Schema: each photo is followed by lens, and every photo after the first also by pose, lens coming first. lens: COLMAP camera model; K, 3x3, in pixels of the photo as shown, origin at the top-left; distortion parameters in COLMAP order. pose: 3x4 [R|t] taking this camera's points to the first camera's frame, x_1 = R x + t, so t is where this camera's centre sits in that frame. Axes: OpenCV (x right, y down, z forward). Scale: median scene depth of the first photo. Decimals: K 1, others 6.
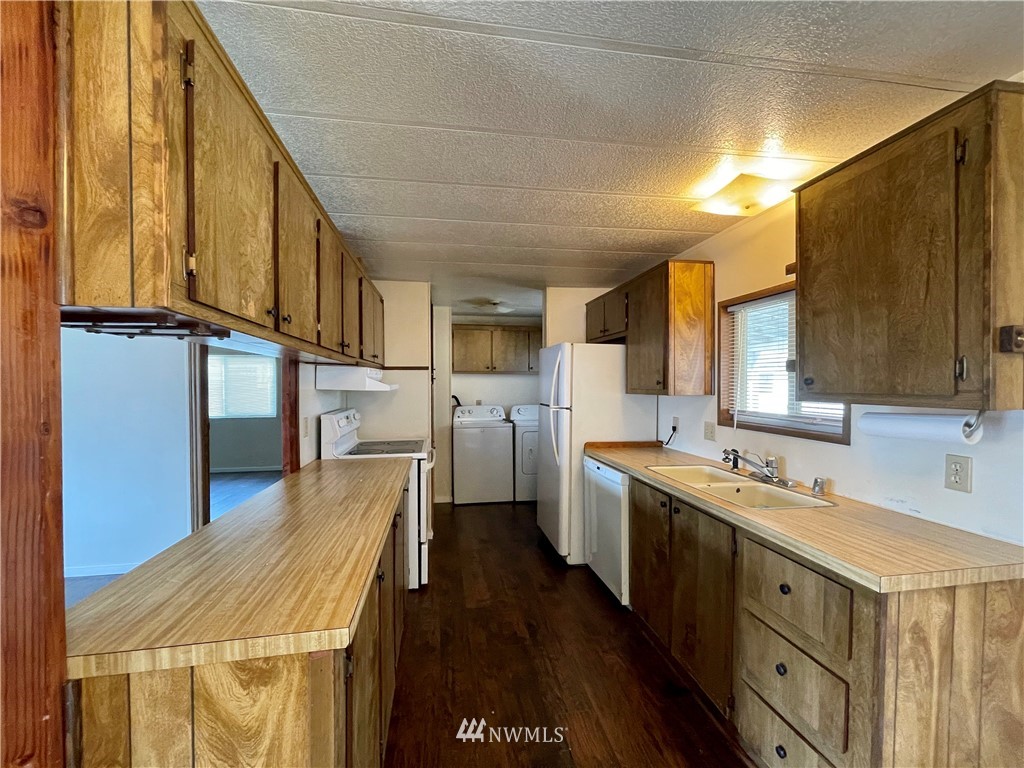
lens RADIAL K [[414.9, 0, 506.0], [0, 414.9, 388.2], [0, 0, 1]] dist [-0.002985, 0.001851]
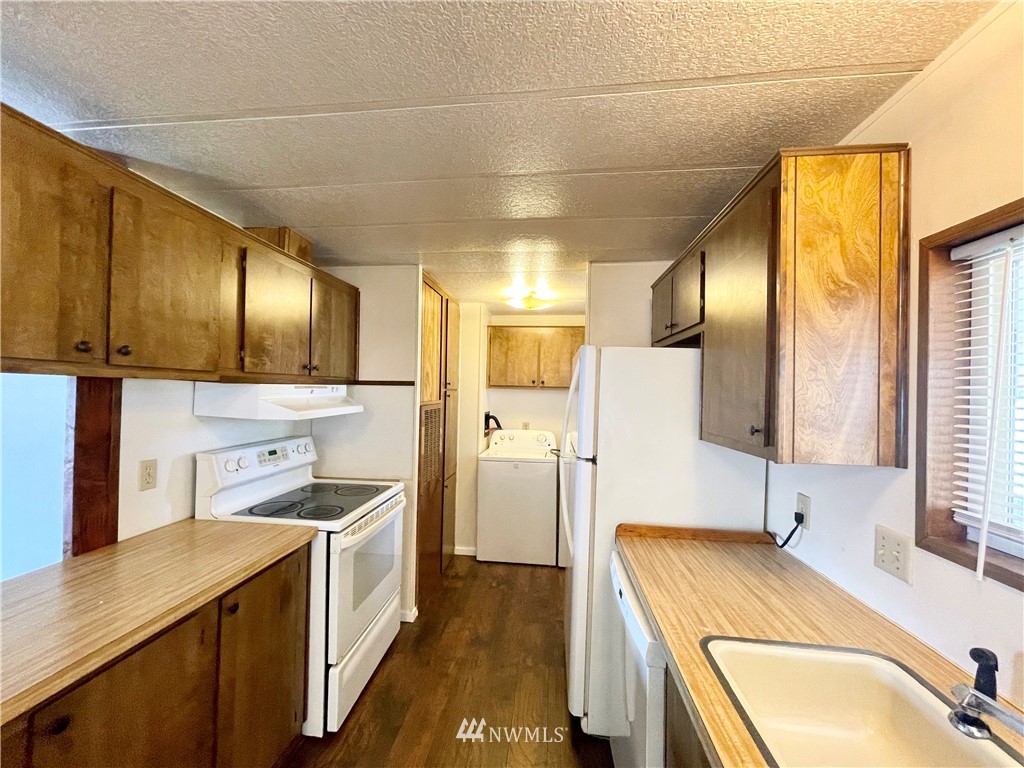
lens RADIAL K [[414.9, 0, 504.9], [0, 414.9, 388.0], [0, 0, 1]] dist [-0.002985, 0.001851]
pose [[0.962403, 0.020592, -0.270843, 0.220432], [-0.026736, 0.999462, -0.019014, -0.042003], [0.270305, 0.025540, 0.962436, 0.475215]]
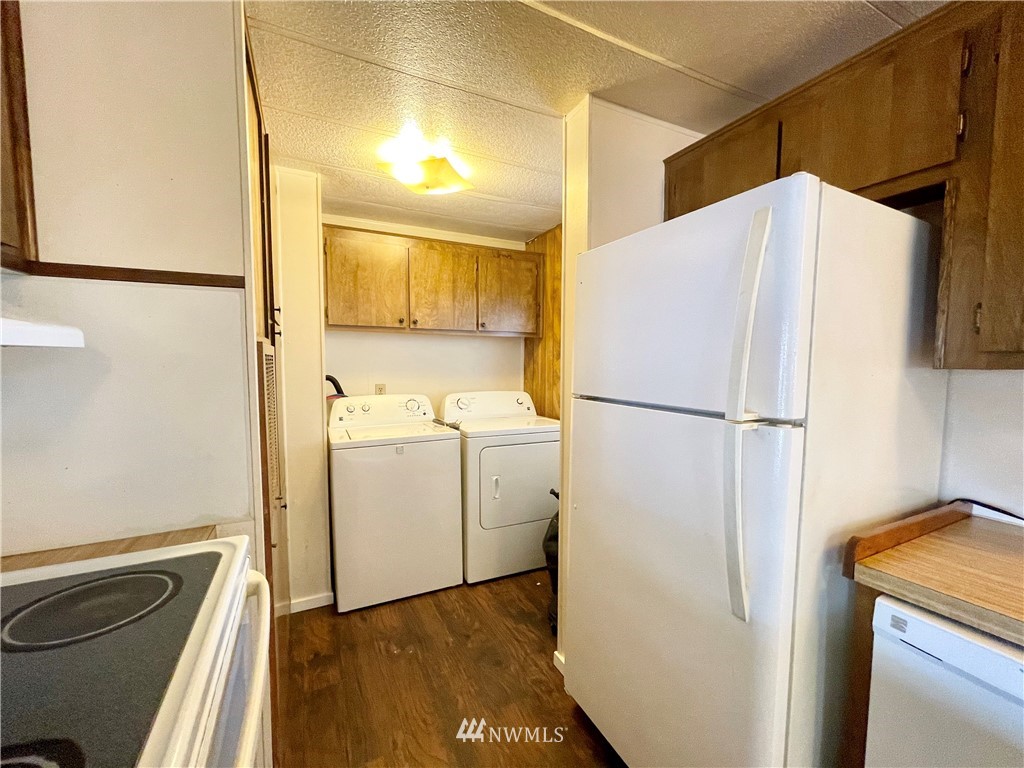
lens RADIAL K [[414.9, 0, 508.9], [0, 414.9, 392.9], [0, 0, 1]] dist [-0.002985, 0.001851]
pose [[0.954640, -0.015251, 0.297373, -0.135700], [-0.003082, 0.998128, 0.061081, 0.014177], [-0.297748, -0.059227, 0.952805, 0.914158]]
